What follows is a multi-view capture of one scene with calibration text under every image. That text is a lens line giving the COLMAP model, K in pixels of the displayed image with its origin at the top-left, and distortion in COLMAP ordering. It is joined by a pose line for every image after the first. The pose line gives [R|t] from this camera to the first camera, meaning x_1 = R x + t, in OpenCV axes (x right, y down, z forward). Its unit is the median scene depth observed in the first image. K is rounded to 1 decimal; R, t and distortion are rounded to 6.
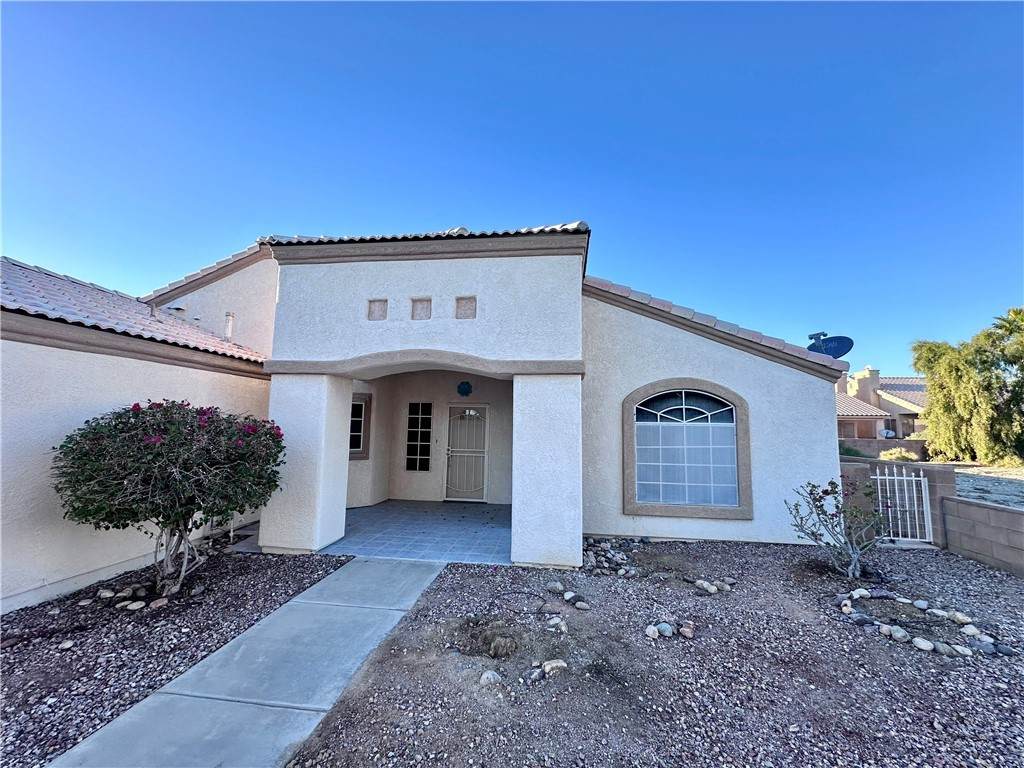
lens RADIAL K [[405.2, 0, 512.0], [0, 405.2, 384.0], [0, 0, 1]] dist [-0.001196, -0.000091]
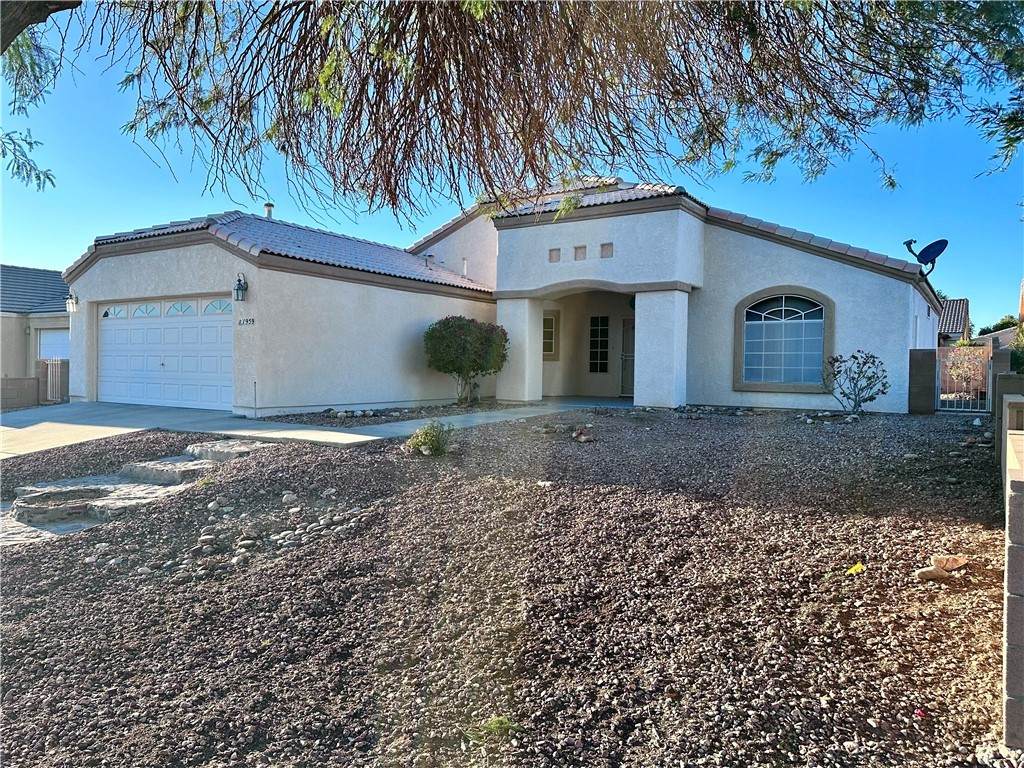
lens RADIAL K [[695.0, 0, 512.0], [0, 695.0, 384.0], [0, 0, 1]] dist [0.066553, -0.001708]
pose [[0.900734, 0.004624, -0.434346, 0.630021], [0.048619, 0.992586, 0.111392, 0.004502], [0.431641, -0.121453, 0.893832, -1.407416]]
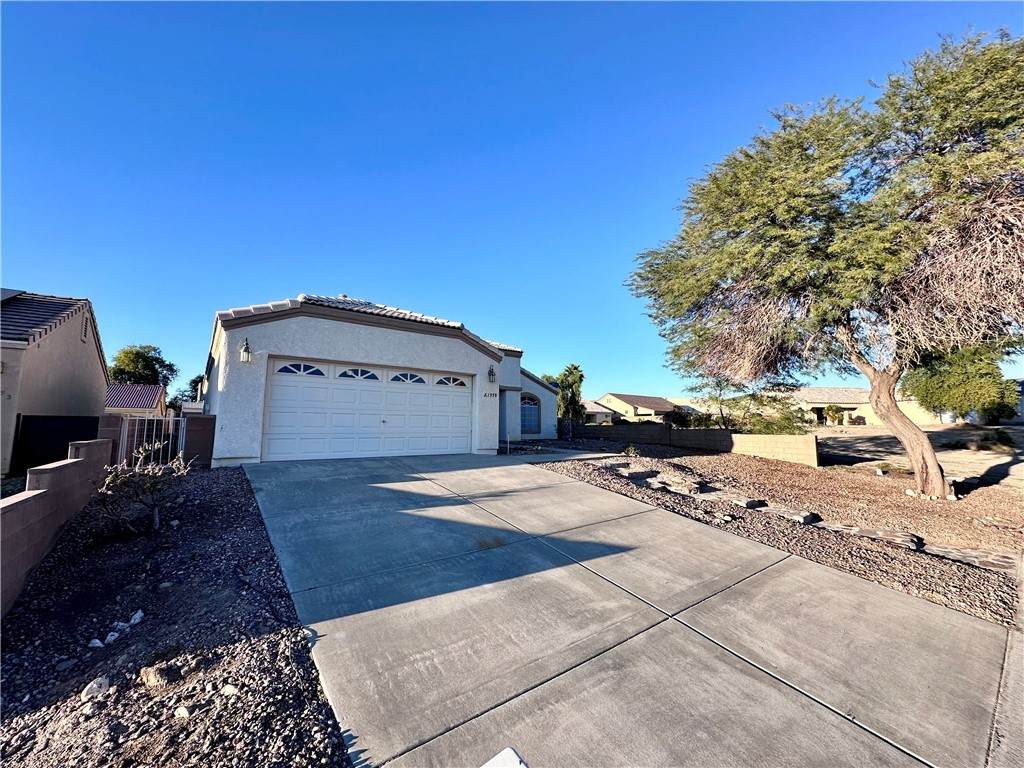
lens RADIAL K [[405.2, 0, 512.0], [0, 405.2, 384.0], [0, 0, 1]] dist [-0.001196, -0.000091]
pose [[0.709249, 0.061013, 0.702313, -2.050355], [-0.060275, 0.997848, -0.025818, 0.008525], [-0.702377, -0.024020, 0.711400, -1.303298]]
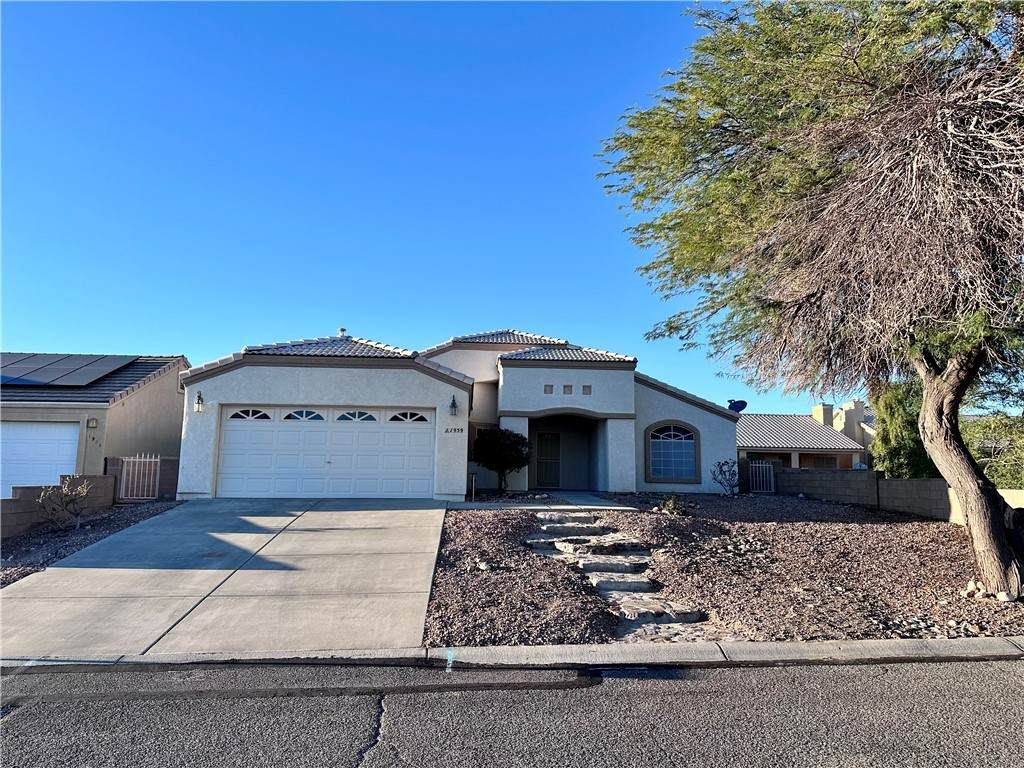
lens RADIAL K [[695.0, 0, 512.0], [0, 695.0, 384.0], [0, 0, 1]] dist [0.066553, -0.001708]
pose [[0.982691, 0.021603, 0.183986, -1.127826], [-0.016988, 0.999501, -0.026620, -0.093000], [-0.184469, 0.023033, 0.982568, -2.556019]]
